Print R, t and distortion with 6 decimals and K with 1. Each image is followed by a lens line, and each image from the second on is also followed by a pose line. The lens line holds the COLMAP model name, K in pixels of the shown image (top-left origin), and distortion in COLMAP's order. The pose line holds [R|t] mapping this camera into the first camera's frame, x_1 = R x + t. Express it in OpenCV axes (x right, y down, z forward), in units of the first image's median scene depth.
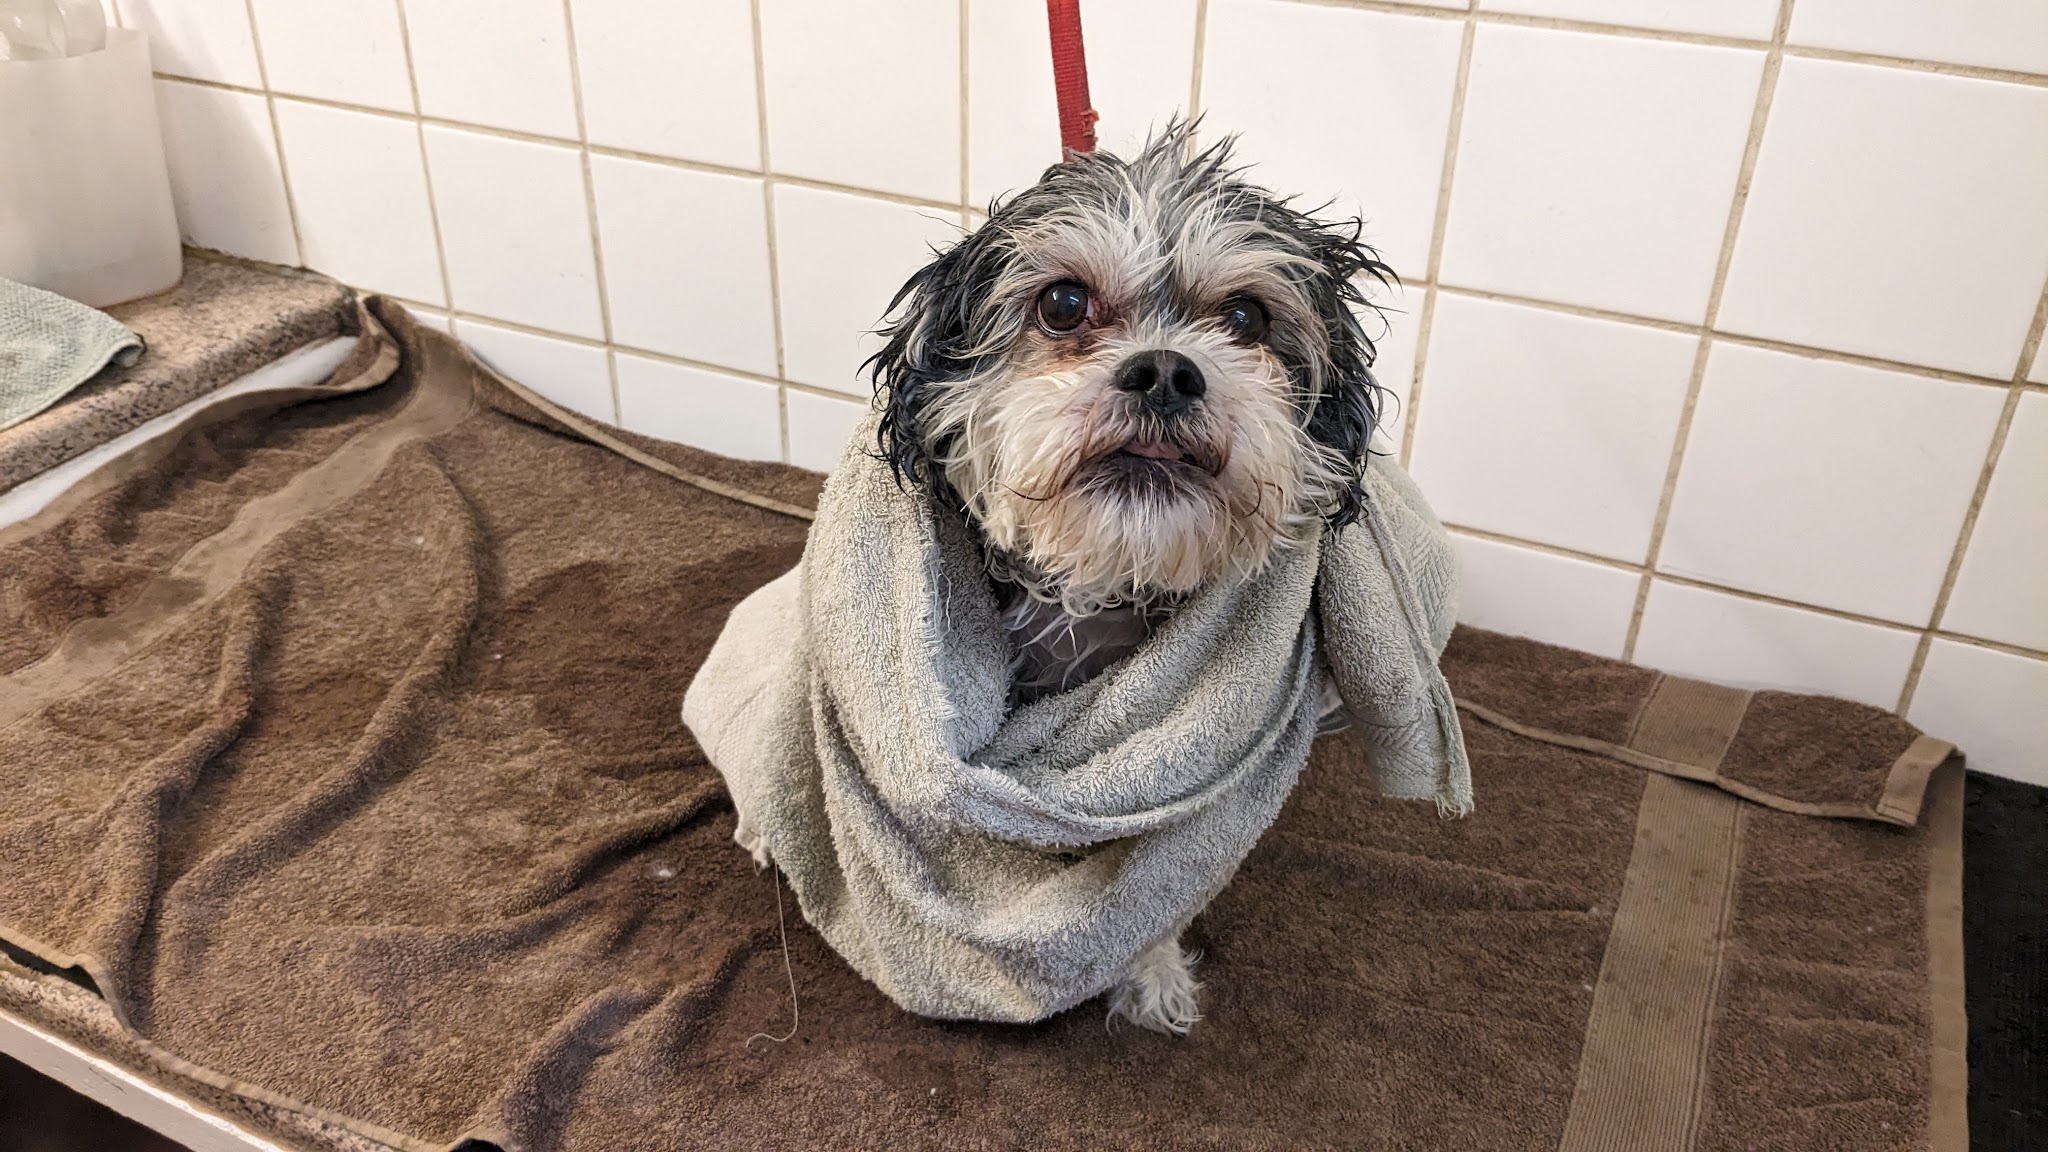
lens RADIAL K [[1662.1, 0, 1024.0], [0, 1662.1, 576.0], [0, 0, 1]] dist [0.006793, 0.003804]
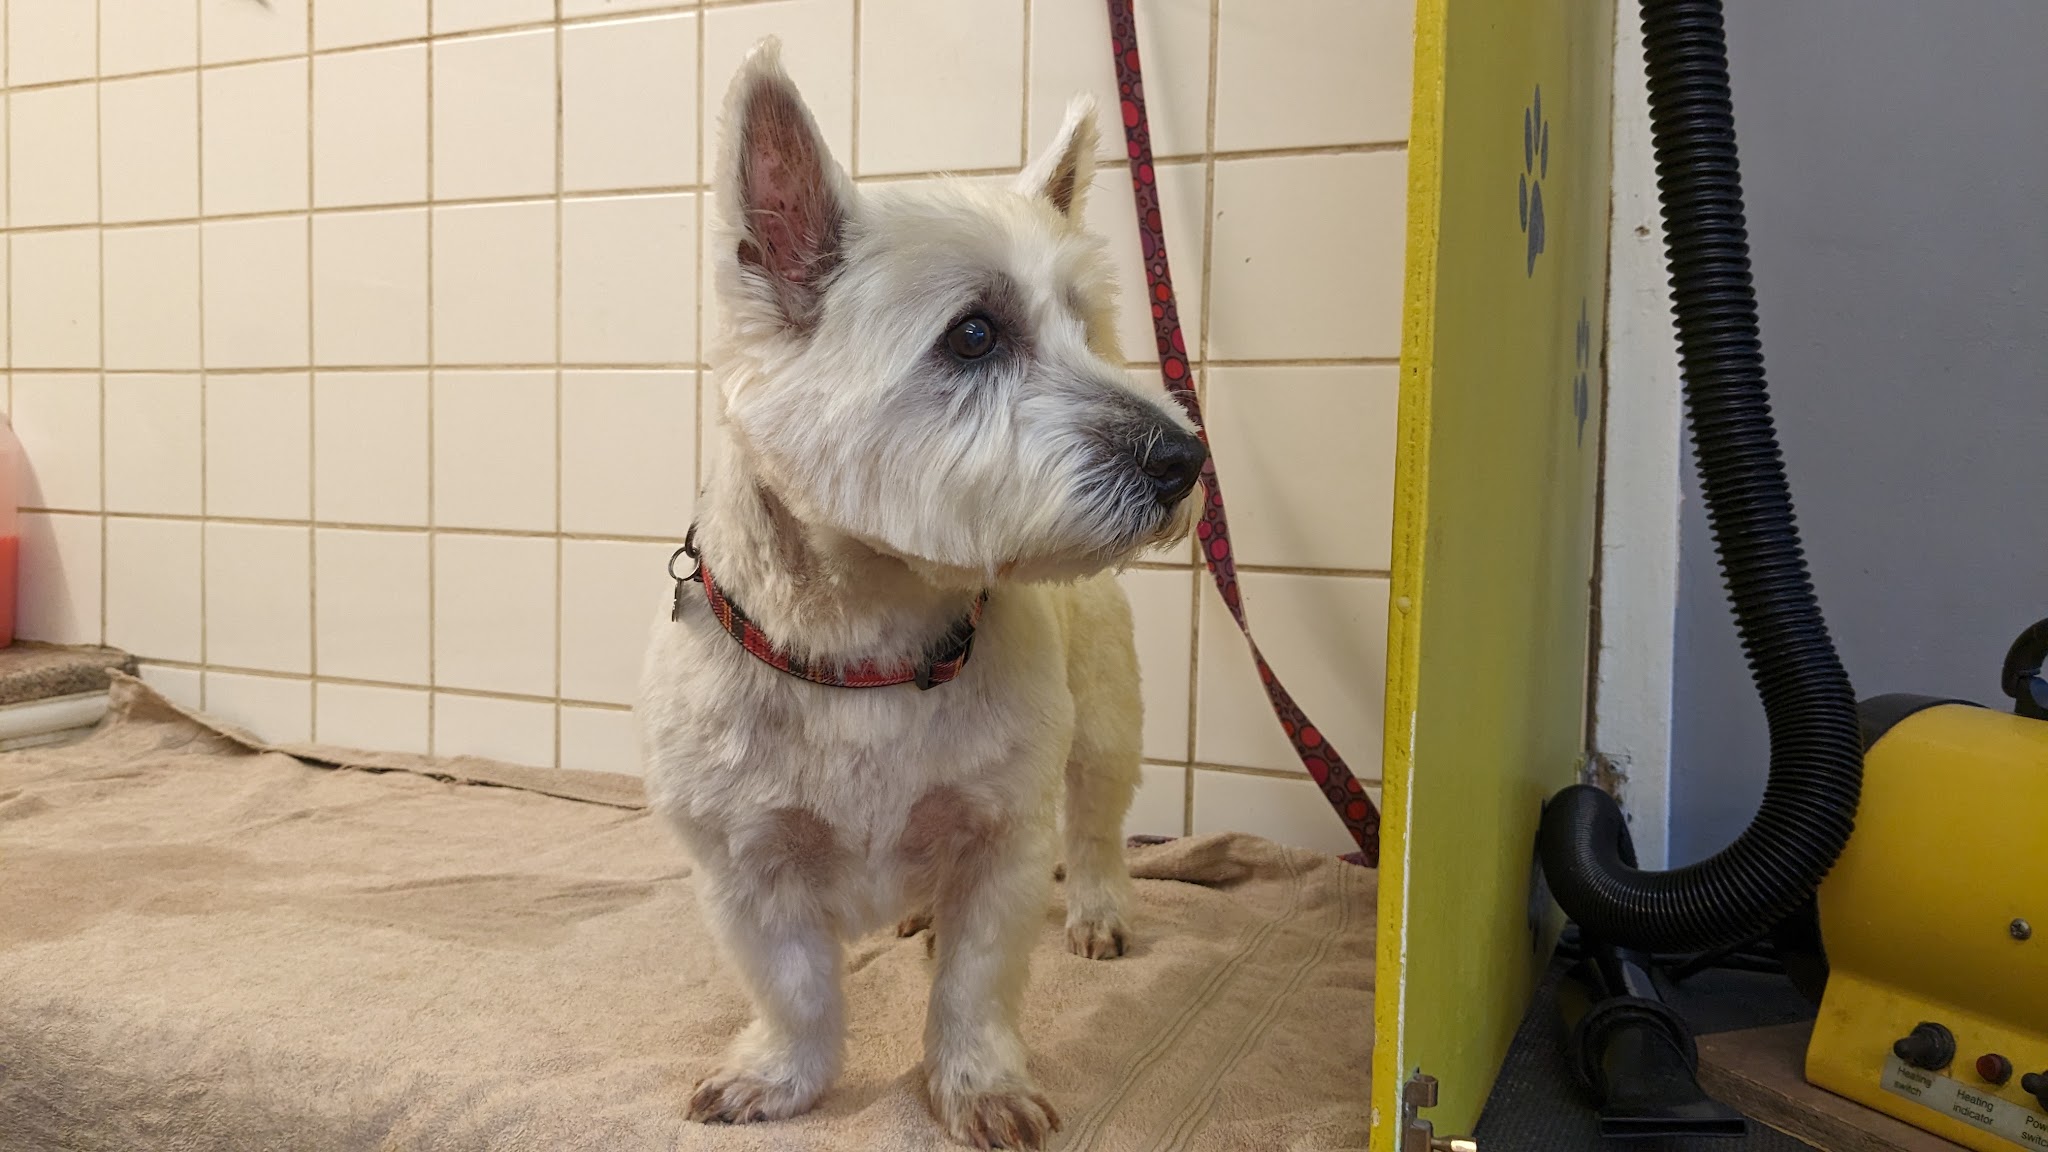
lens RADIAL K [[1662.1, 0, 1024.0], [0, 1662.1, 576.0], [0, 0, 1]] dist [0.006793, 0.003804]
pose [[0.999954, 0.005336, 0.007961, 0.309366], [-0.001076, 0.887925, -0.459987, 0.406509], [-0.009524, 0.459957, 0.887890, -0.214206]]
